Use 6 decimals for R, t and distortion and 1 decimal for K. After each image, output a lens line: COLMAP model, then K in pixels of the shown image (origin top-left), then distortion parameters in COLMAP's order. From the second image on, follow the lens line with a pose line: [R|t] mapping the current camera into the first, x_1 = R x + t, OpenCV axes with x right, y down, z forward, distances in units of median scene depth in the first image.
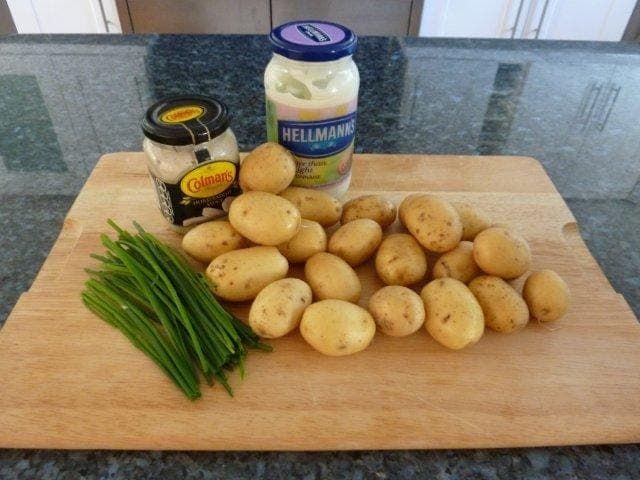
lens RADIAL K [[499.9, 0, 320.0], [0, 499.9, 240.0], [0, 0, 1]] dist [-0.051884, 0.006395]
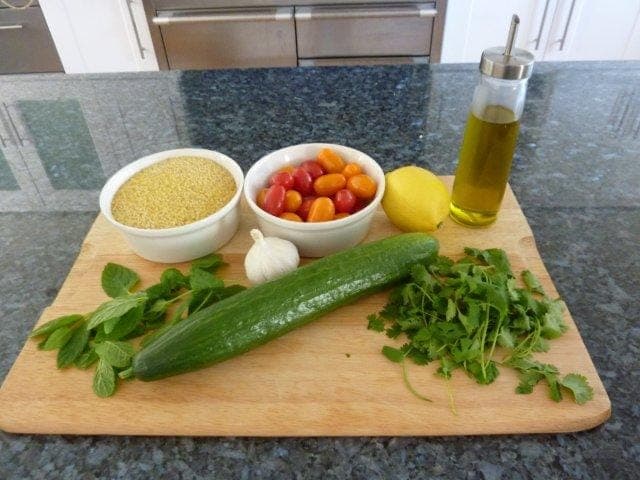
lens RADIAL K [[499.9, 0, 320.0], [0, 499.9, 240.0], [0, 0, 1]] dist [-0.051884, 0.006395]
pose [[0.996950, -0.010416, -0.077339, 0.113577], [0.009318, 0.999851, -0.014551, -0.054446], [0.077479, 0.013786, 0.996899, -0.114725]]
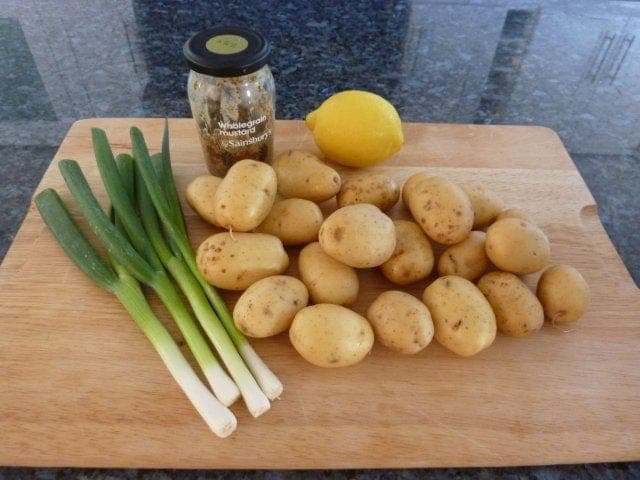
lens RADIAL K [[499.9, 0, 320.0], [0, 499.9, 240.0], [0, 0, 1]] dist [-0.051884, 0.006395]
pose [[0.999949, 0.008750, 0.004987, 0.006941], [-0.009220, 0.994561, 0.103742, -0.068960], [-0.004052, -0.103783, 0.994592, 0.104194]]
